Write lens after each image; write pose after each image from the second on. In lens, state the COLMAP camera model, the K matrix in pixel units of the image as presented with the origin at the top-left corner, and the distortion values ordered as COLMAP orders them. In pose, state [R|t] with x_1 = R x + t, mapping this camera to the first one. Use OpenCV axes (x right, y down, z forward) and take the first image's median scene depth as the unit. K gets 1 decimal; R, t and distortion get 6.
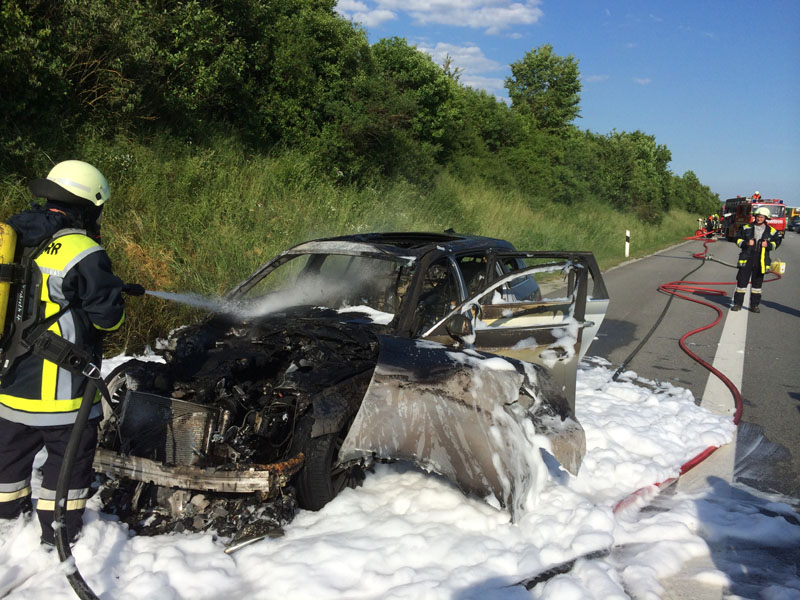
lens RADIAL K [[704.8, 0, 400.0], [0, 704.8, 300.0], [0, 0, 1]] dist [0.053770, -0.004682]
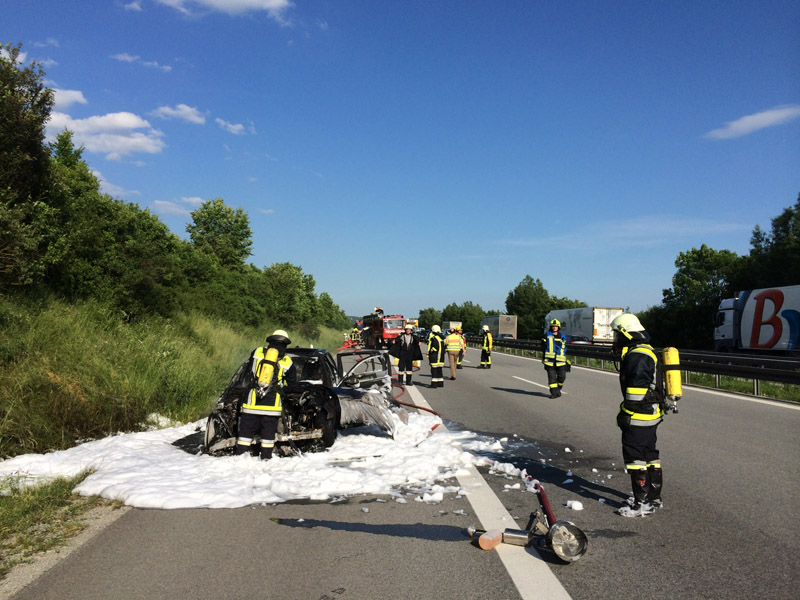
lens RADIAL K [[709.9, 0, 418.7], [0, 709.9, 331.2], [0, 0, 1]] dist [0.006978, 0.006491]
pose [[0.860613, -0.058560, 0.505881, -0.275632], [0.120482, 0.988579, -0.090529, 0.033439], [-0.494802, 0.138860, 0.857840, -0.370695]]
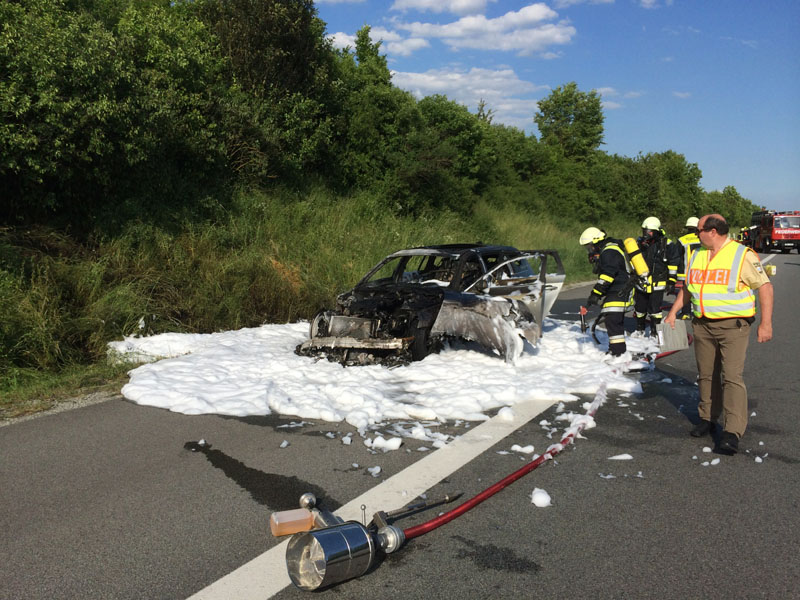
lens RADIAL K [[723.0, 0, 400.0], [0, 723.0, 300.0], [0, 0, 1]] dist [0.072969, 0.003930]
pose [[0.997664, -0.032400, -0.060139, -0.008377], [0.030018, 0.998745, -0.040099, 0.044458], [0.061362, 0.038201, 0.997384, -0.317831]]
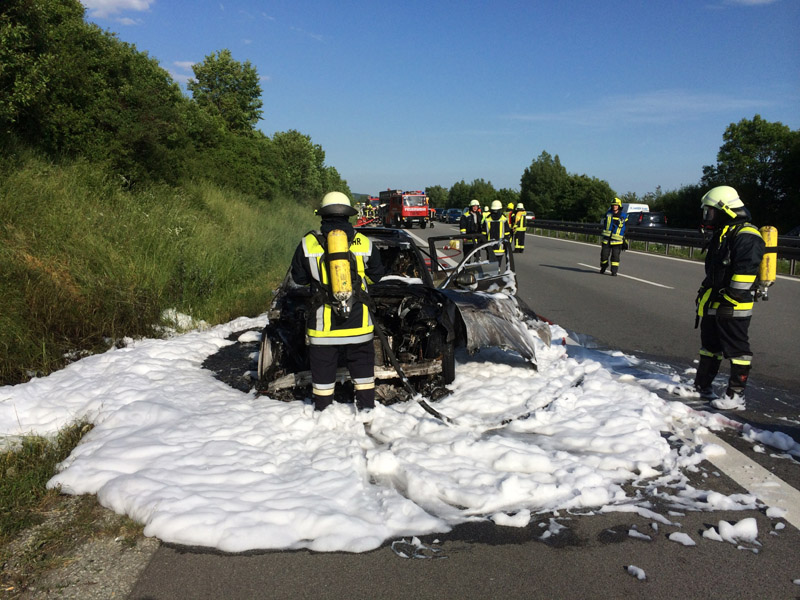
lens RADIAL K [[689.7, 0, 400.1], [0, 689.7, 334.6], [0, 0, 1]] dist [0.091520, -0.141883]
pose [[0.872773, -0.129776, 0.470558, -0.239731], [0.101921, 0.991212, 0.084330, 0.003199], [-0.477366, -0.025642, 0.878330, -0.110722]]
